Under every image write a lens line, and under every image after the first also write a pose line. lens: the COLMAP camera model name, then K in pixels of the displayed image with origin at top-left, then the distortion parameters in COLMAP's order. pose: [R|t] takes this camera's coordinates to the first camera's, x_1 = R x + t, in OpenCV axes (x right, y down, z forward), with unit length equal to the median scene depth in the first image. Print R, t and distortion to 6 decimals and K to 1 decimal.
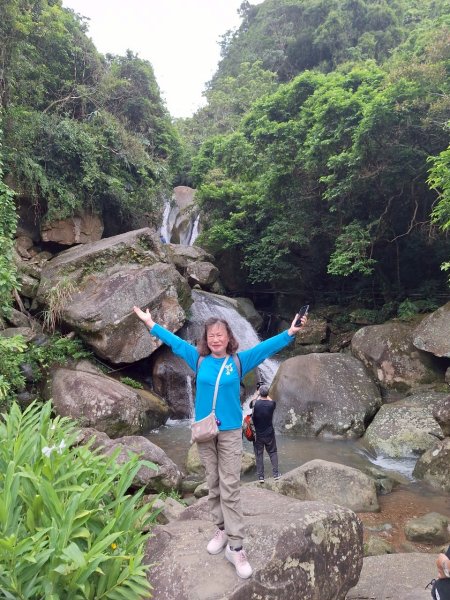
lens RADIAL K [[418.9, 0, 222.3], [0, 418.9, 300.3], [0, 0, 1]] dist [0.070478, -0.084628]
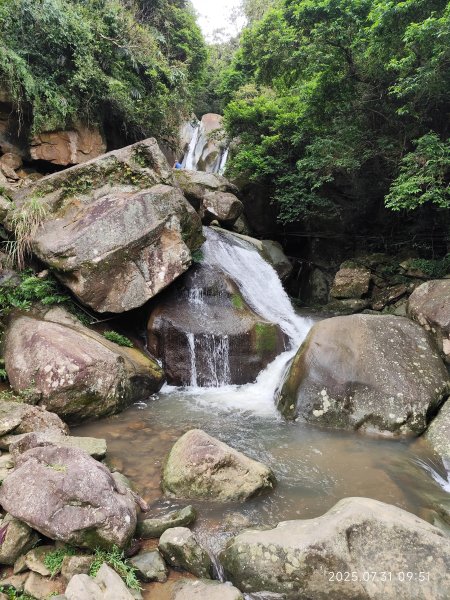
lens RADIAL K [[418.9, 0, 222.3], [0, 418.9, 300.3], [0, 0, 1]] dist [0.070478, -0.084628]
pose [[0.996529, 0.051006, -0.065787, 0.023704], [-0.042014, 0.990427, 0.131488, 0.012820], [0.071864, -0.128268, 0.989132, 0.223689]]
